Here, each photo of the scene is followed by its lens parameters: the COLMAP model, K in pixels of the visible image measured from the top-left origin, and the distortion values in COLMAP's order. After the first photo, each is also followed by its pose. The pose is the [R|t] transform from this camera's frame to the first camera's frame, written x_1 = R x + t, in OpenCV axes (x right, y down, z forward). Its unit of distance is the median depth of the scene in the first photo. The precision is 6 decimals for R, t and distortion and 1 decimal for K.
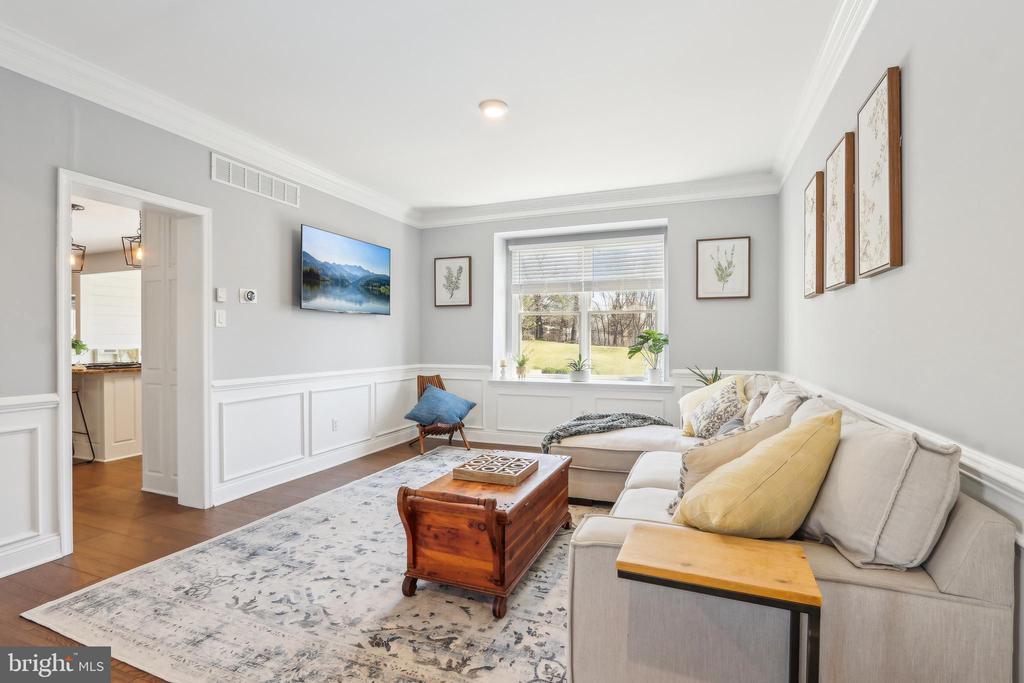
lens RADIAL K [[486.2, 0, 512.0], [0, 486.2, 341.5], [0, 0, 1]] dist [-0.024333, 0.000637]
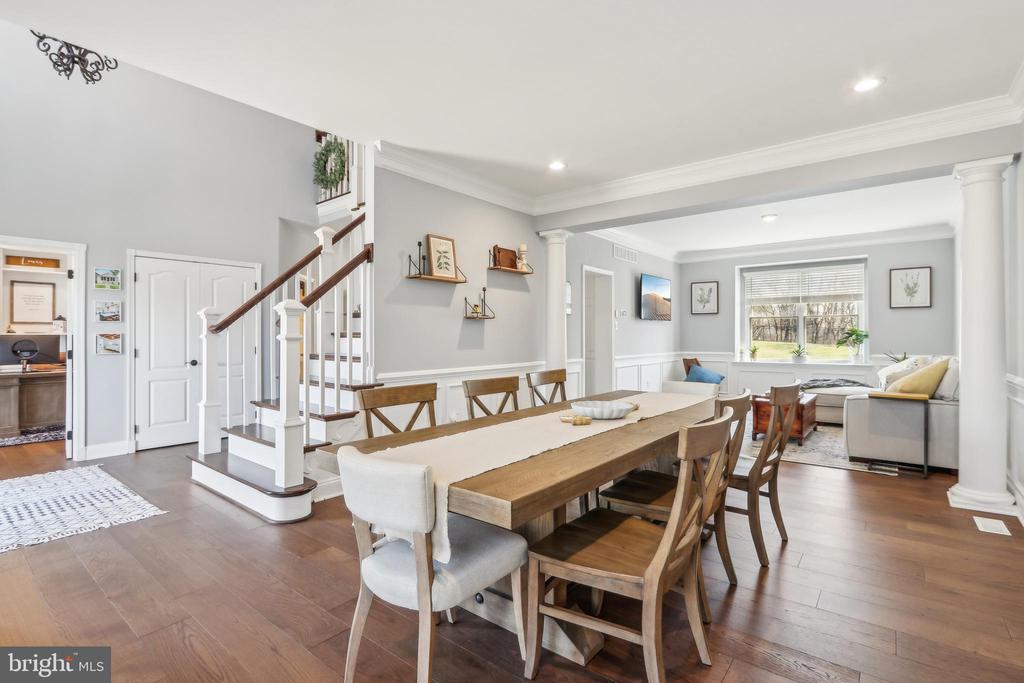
lens RADIAL K [[481.6, 0, 514.3], [0, 481.6, 335.1], [0, 0, 1]] dist [-0.020493, 0.000318]
pose [[0.954732, -0.003941, -0.297443, -0.274163], [0.002423, 0.999982, -0.005472, 0.001878], [0.297459, 0.004504, 0.954724, -0.704096]]
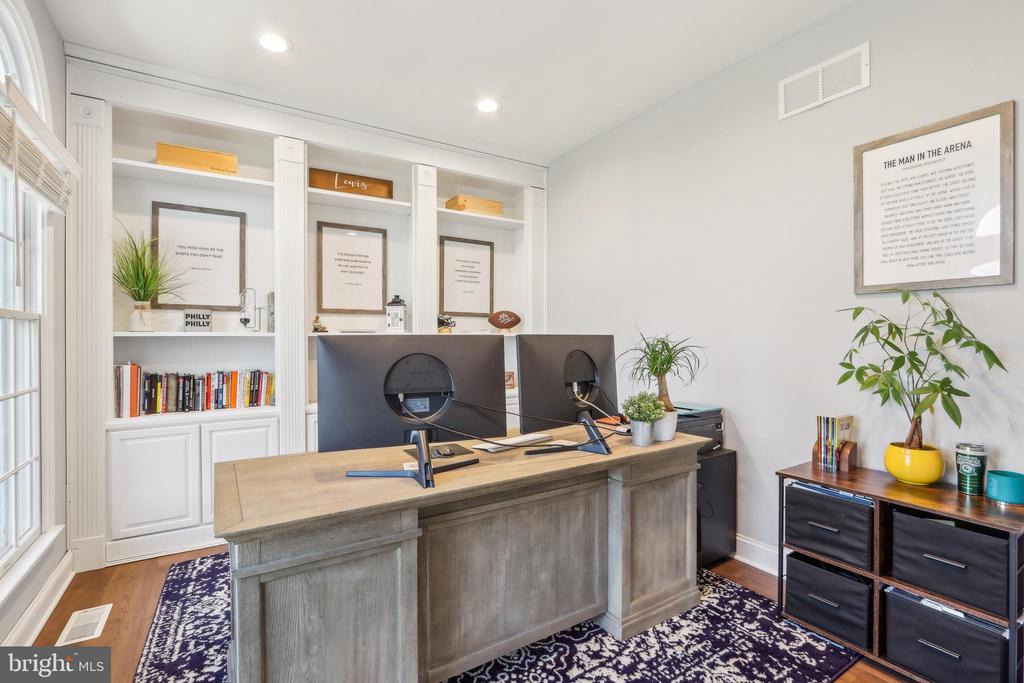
lens RADIAL K [[465.4, 0, 512.0], [0, 465.4, 341.5], [0, 0, 1]] dist [-0.036318, 0.000051]
pose [[0.806408, 0.000615, -0.591360, -1.510732], [0.002505, 0.999987, 0.004455, -0.004834], [0.591355, -0.005074, 0.806396, -0.178826]]
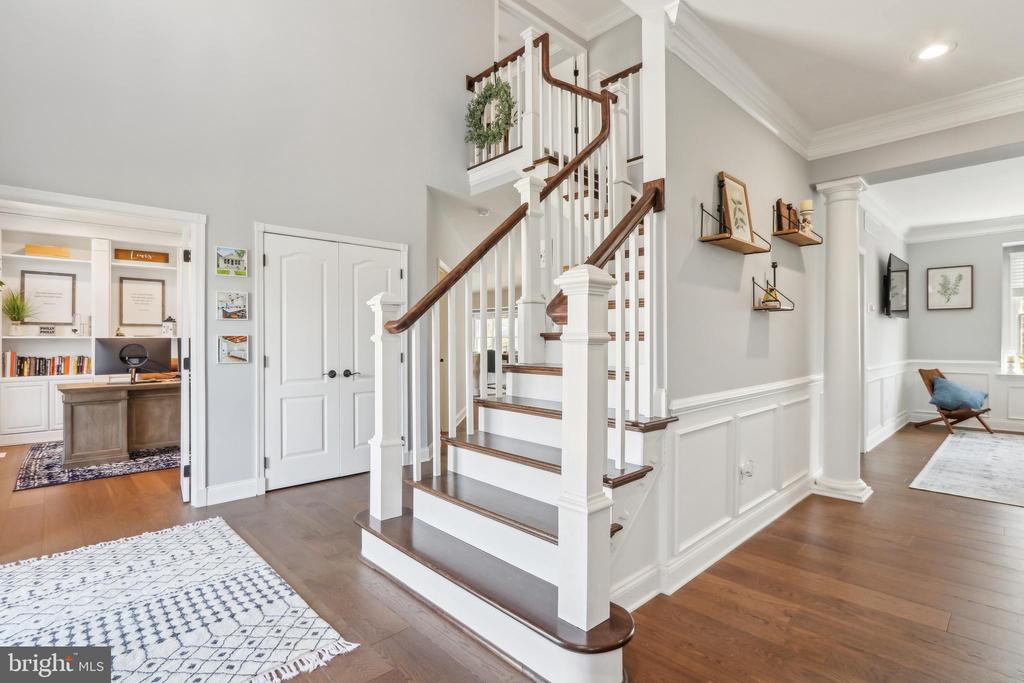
lens RADIAL K [[486.2, 0, 512.0], [0, 486.2, 341.5], [0, 0, 1]] dist [-0.024333, 0.000637]
pose [[0.904296, -0.003398, -0.426893, -0.643807], [0.002729, 0.999994, -0.002179, 0.003626], [0.426897, 0.000805, 0.904300, -0.514444]]
